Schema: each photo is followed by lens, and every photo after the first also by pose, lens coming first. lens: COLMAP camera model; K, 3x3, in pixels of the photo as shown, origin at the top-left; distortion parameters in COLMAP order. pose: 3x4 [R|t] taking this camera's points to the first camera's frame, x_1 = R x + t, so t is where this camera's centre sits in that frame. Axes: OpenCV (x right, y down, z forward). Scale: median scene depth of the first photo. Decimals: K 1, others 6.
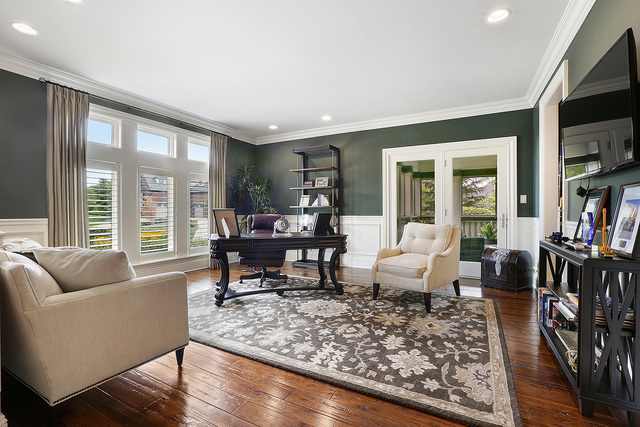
lens RADIAL K [[295.9, 0, 320.9], [0, 295.9, 212.2], [0, 0, 1]] dist [-0.019157, 0.005813]
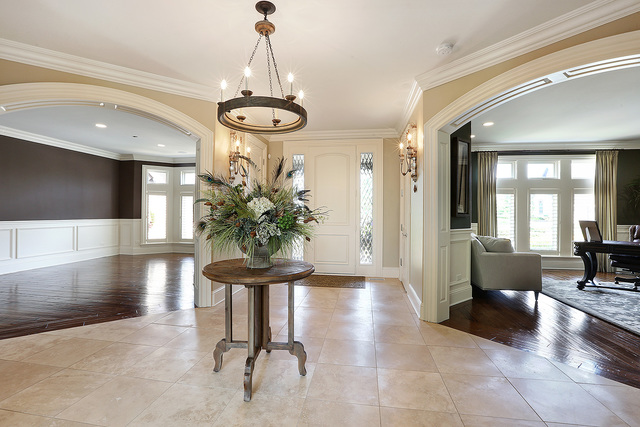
lens RADIAL K [[295.9, 0, 320.9], [0, 295.9, 212.5], [0, 0, 1]] dist [-0.019157, 0.005813]
pose [[0.345732, 0.001459, -0.938332, 0.466015], [-0.010621, 0.999941, -0.002358, -0.028971], [0.938273, 0.010782, 0.345727, -0.565158]]
